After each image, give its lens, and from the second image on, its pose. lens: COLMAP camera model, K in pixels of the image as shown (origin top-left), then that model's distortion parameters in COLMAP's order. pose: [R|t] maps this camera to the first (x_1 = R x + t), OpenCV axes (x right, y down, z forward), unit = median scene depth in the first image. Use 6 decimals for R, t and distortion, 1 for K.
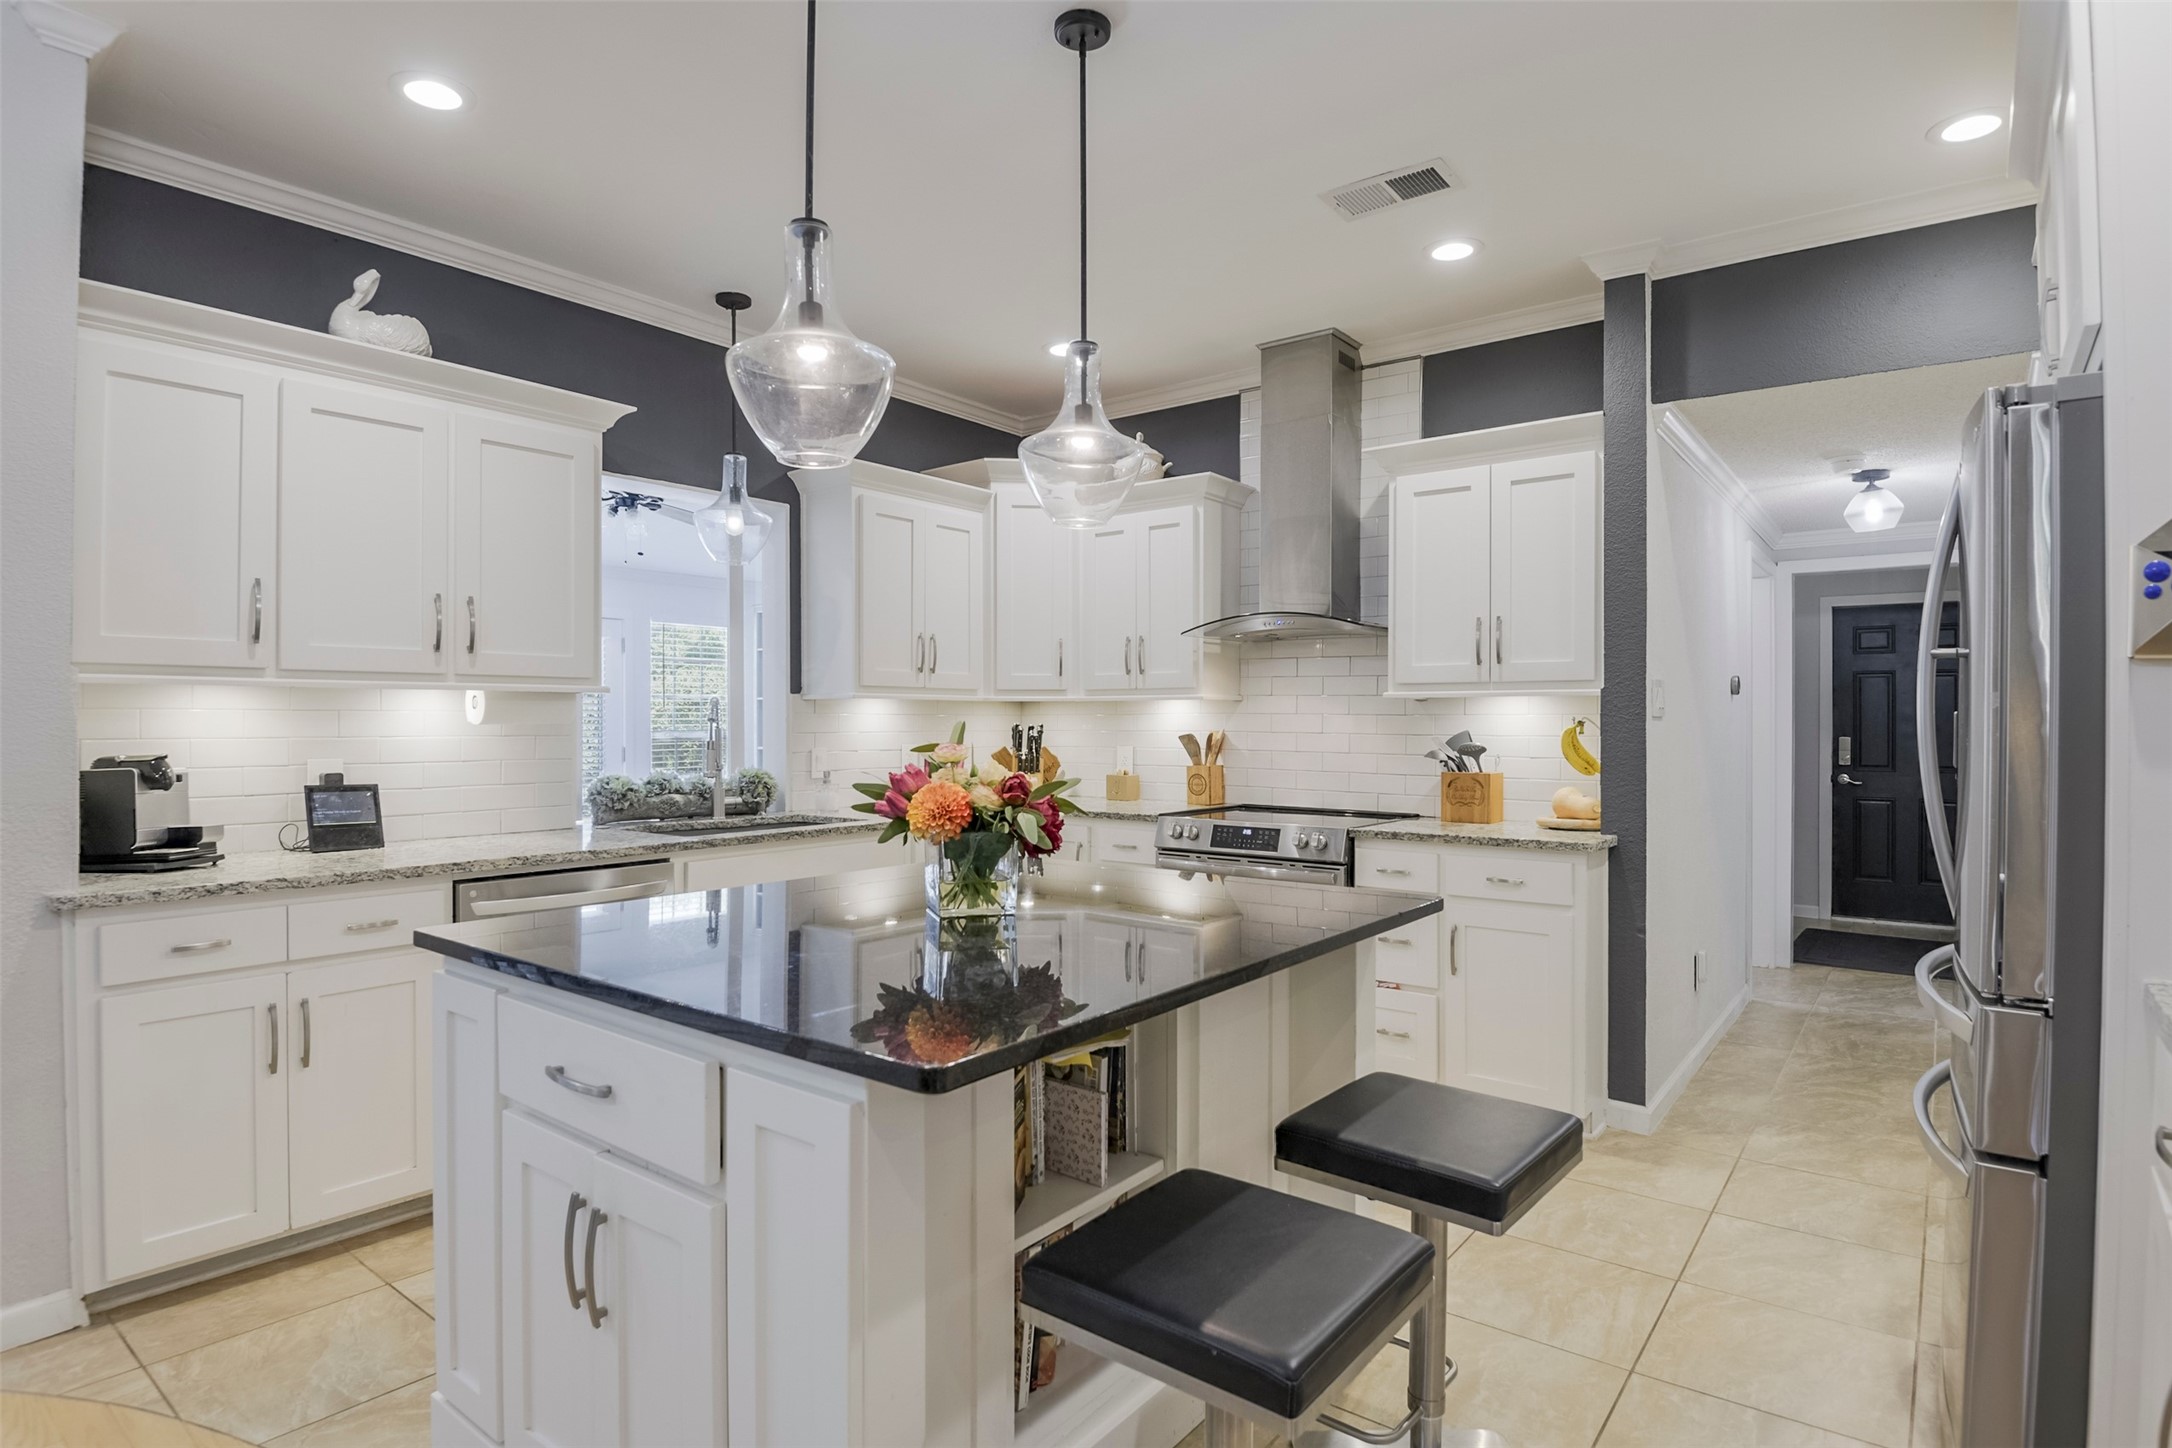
lens RADIAL K [[1123.4, 0, 1086.0], [0, 1123.4, 724.0], [0, 0, 1]] dist [-0.016981, -0.000705]
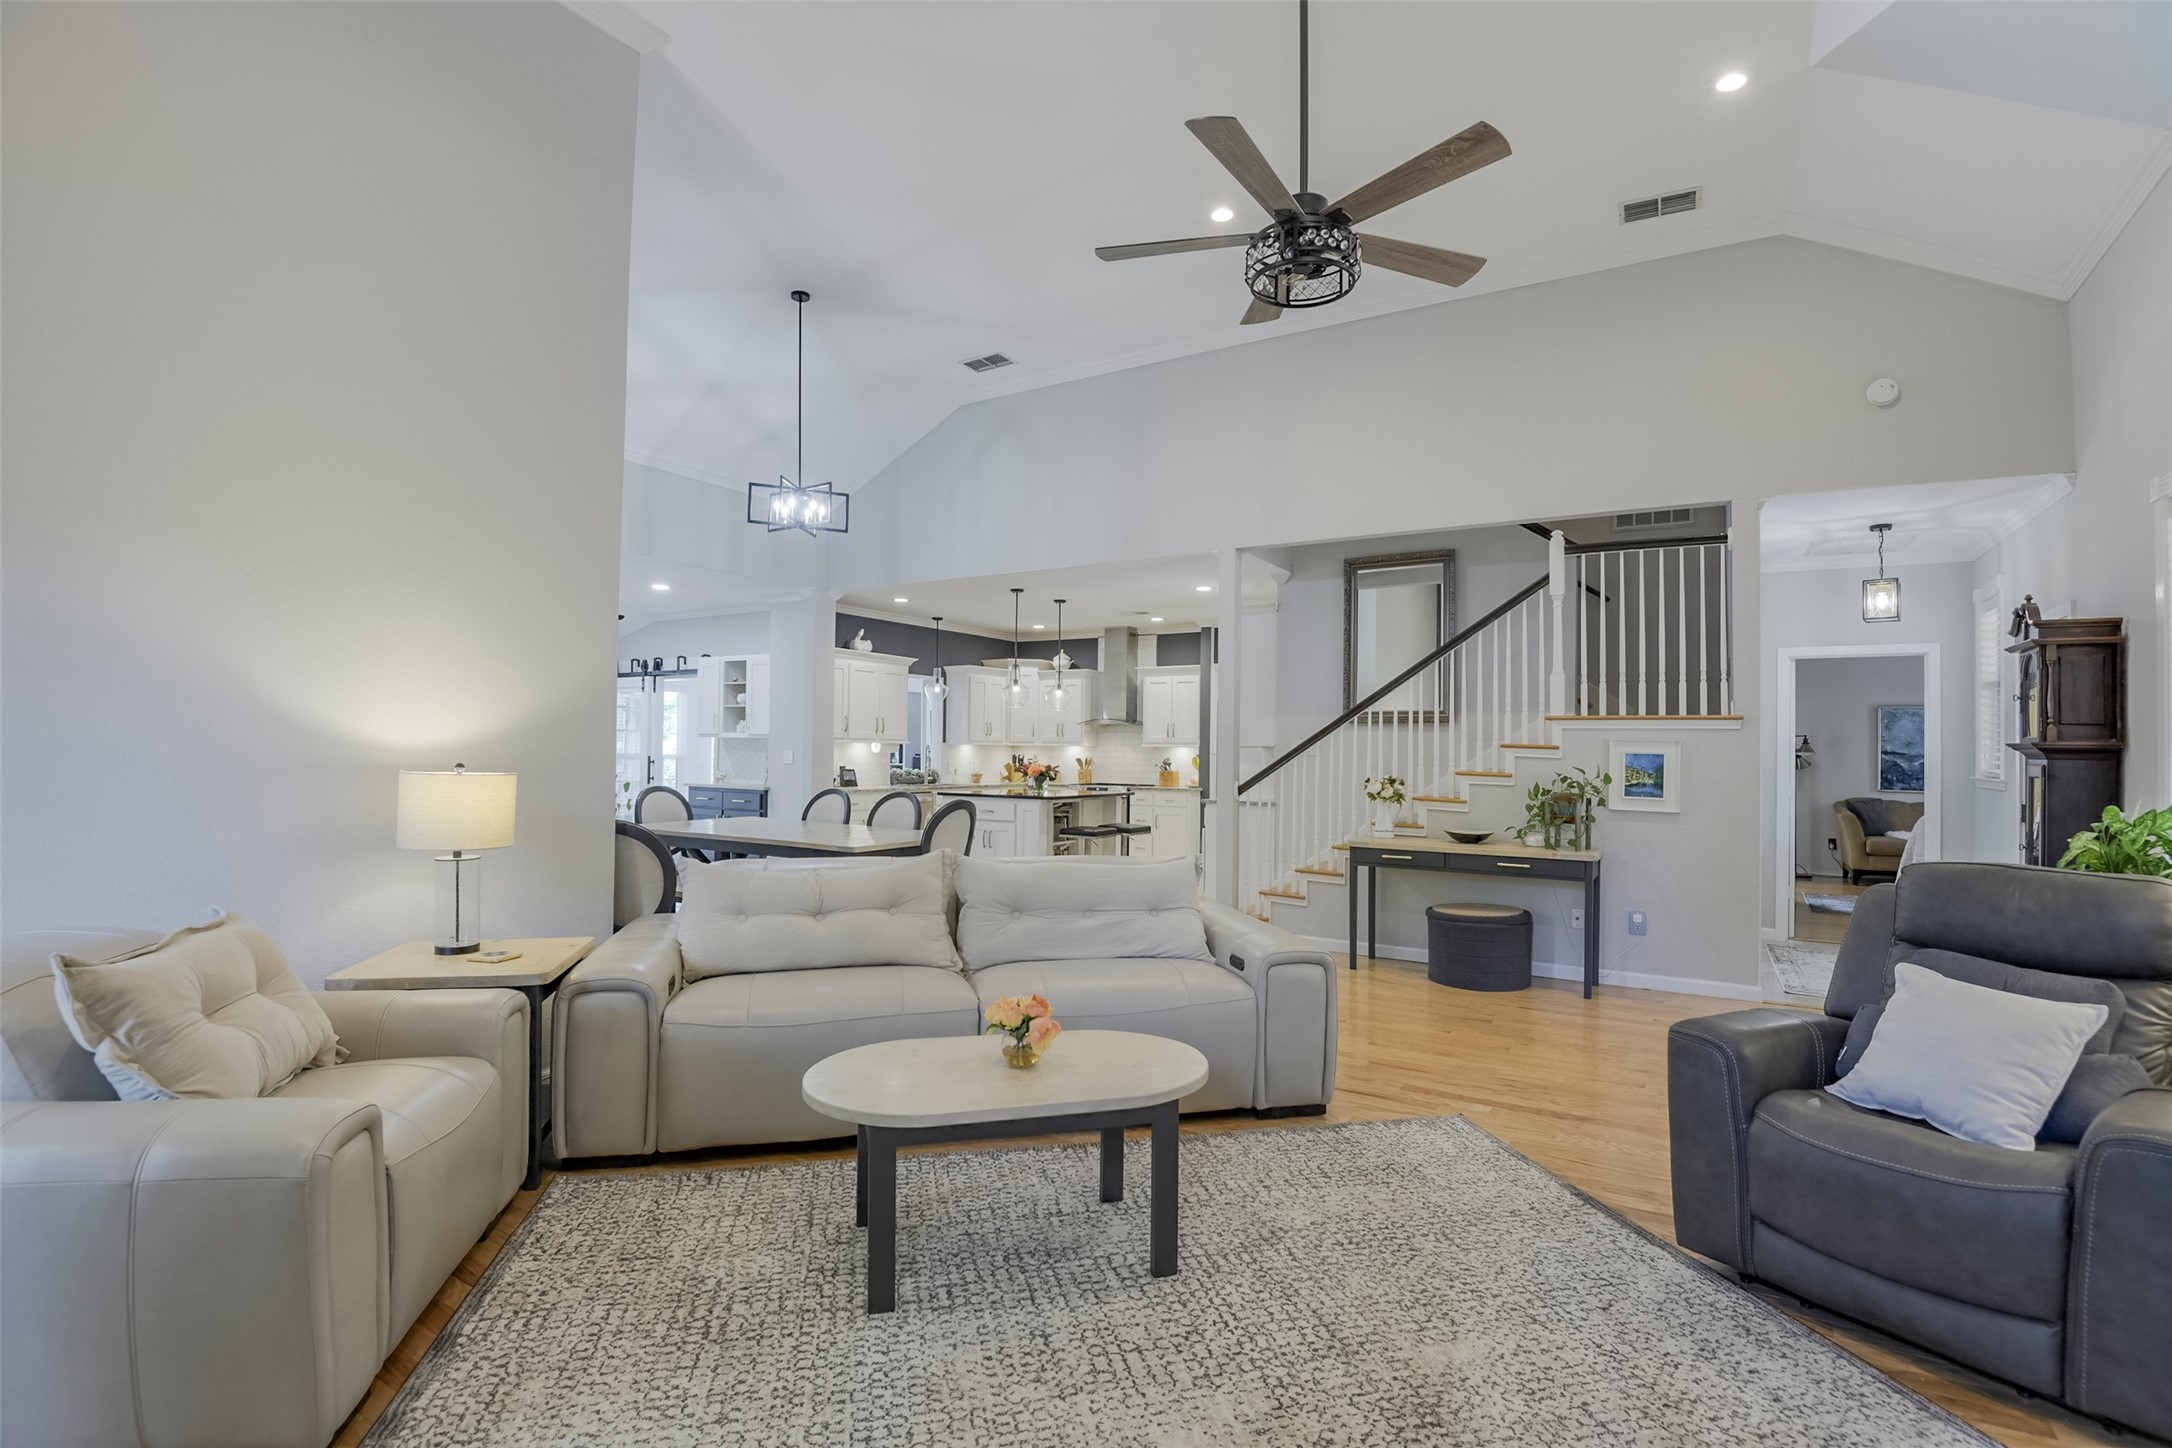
lens RADIAL K [[986.1, 0, 1106.1], [0, 986.1, 734.3], [0, 0, 1]] dist [0.001063, -0.010344]
pose [[0.991168, 0.011374, 0.132125, -0.198109], [-0.008652, 0.999739, -0.021154, 0.001009], [-0.132331, 0.019824, 0.991007, -1.716219]]
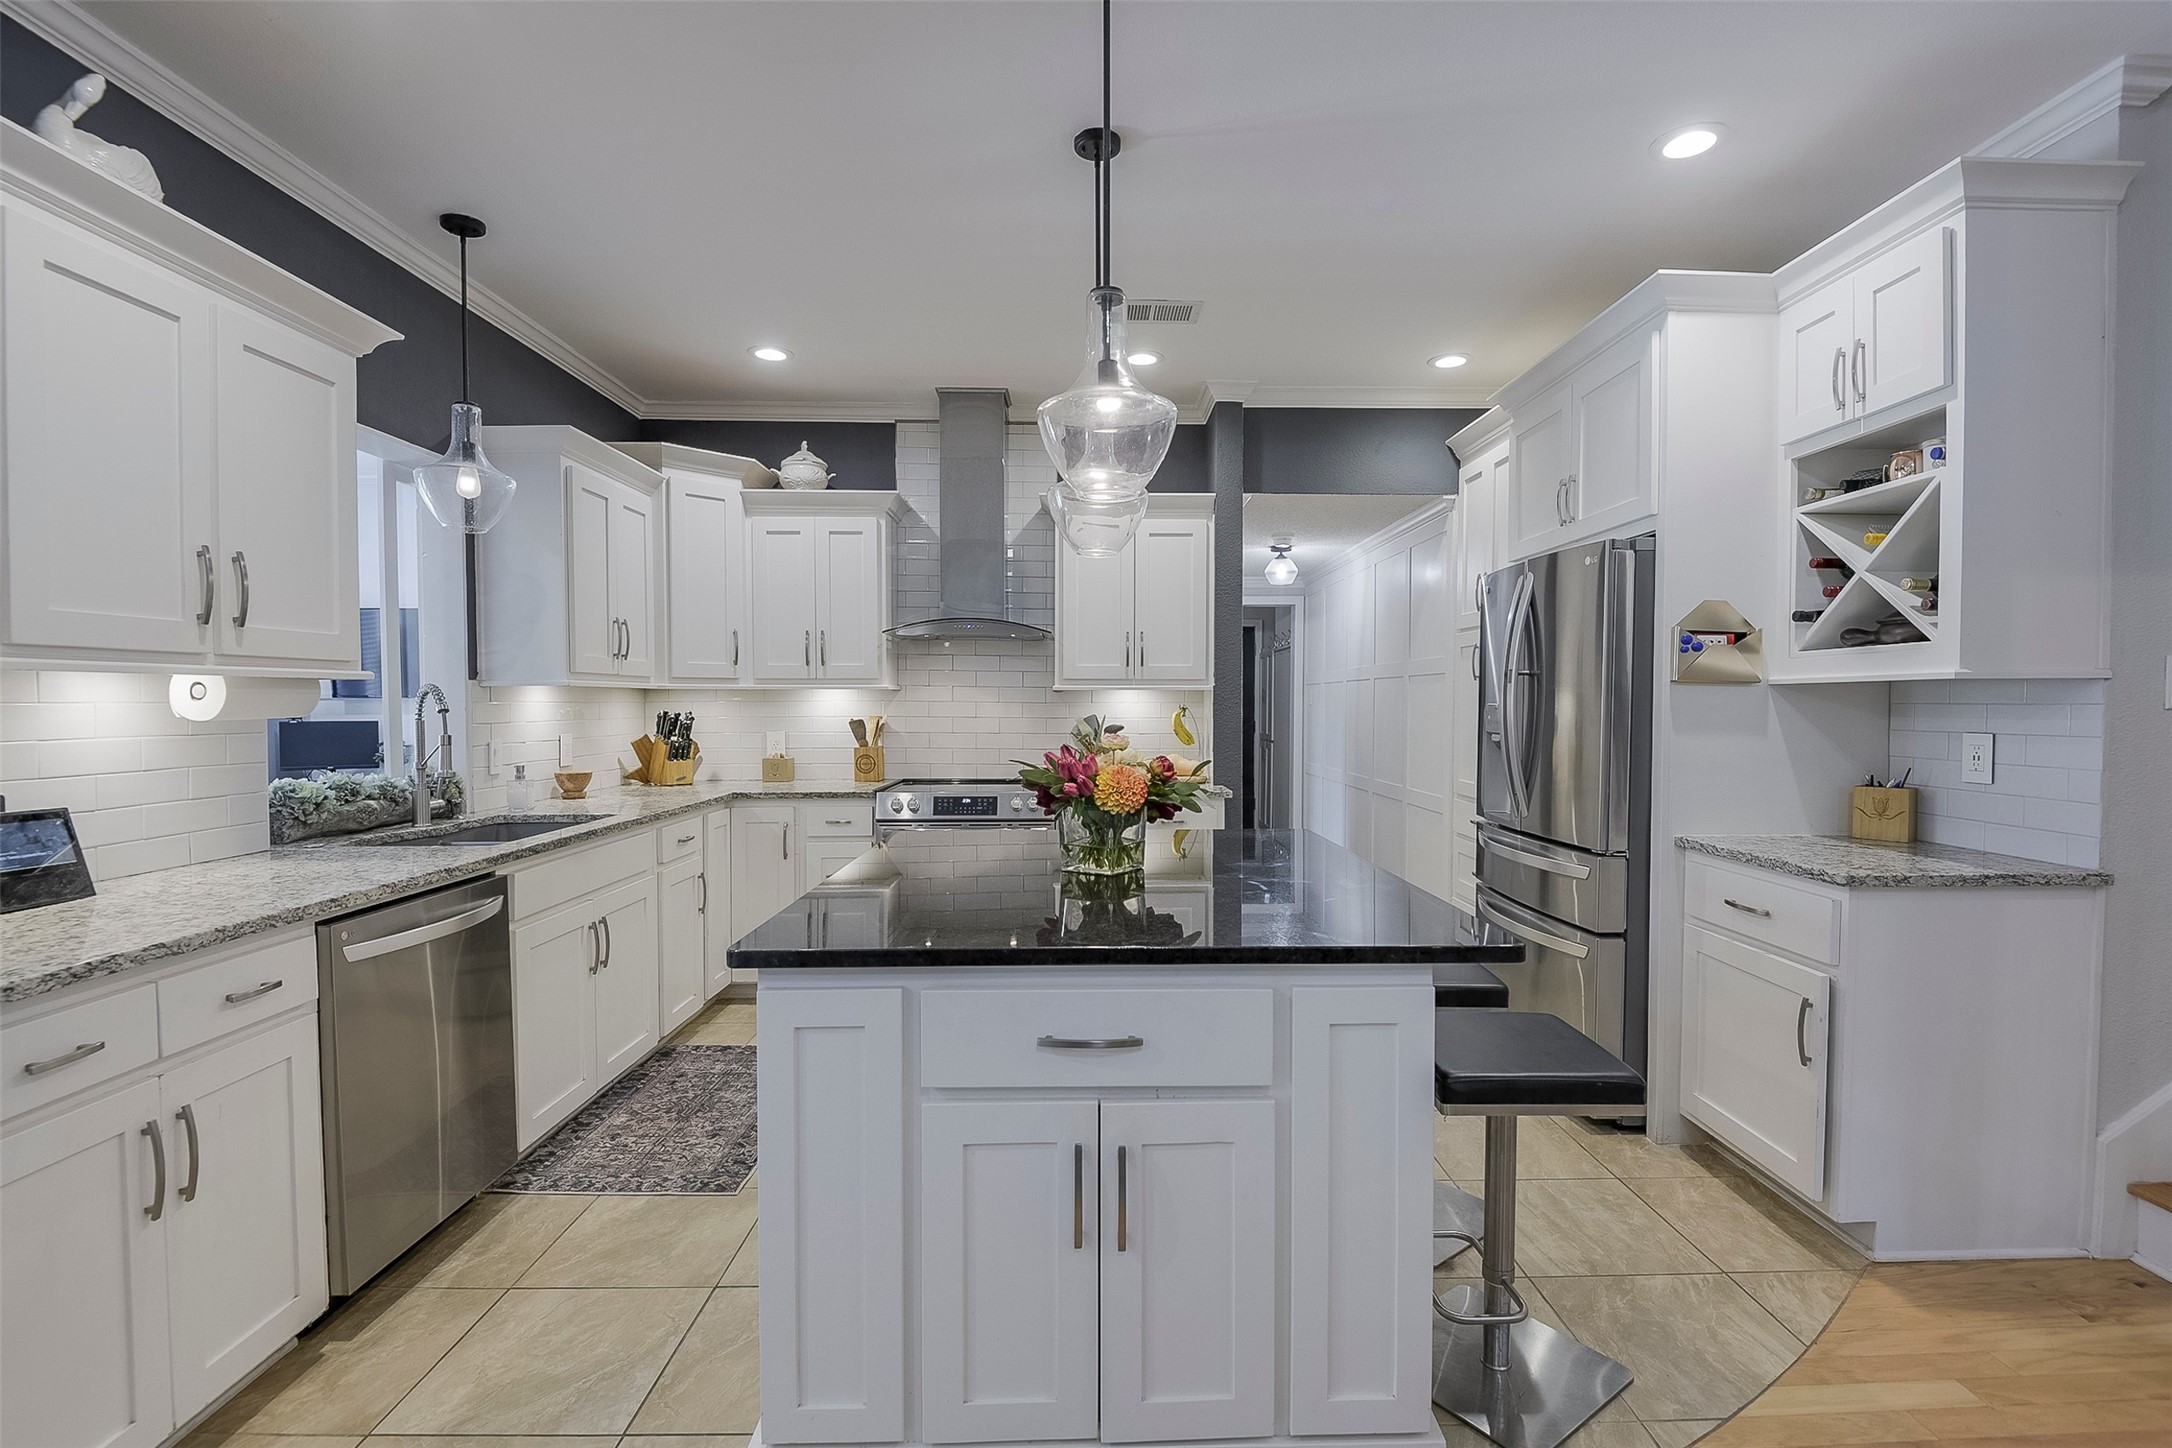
lens RADIAL K [[986.1, 0, 1106.1], [0, 986.1, 734.3], [0, 0, 1]] dist [0.001063, -0.010344]
pose [[0.774697, -0.021442, 0.631969, -0.398120], [0.002195, 0.999510, 0.031221, -0.007815], [-0.632329, -0.022799, 0.774365, 0.086546]]
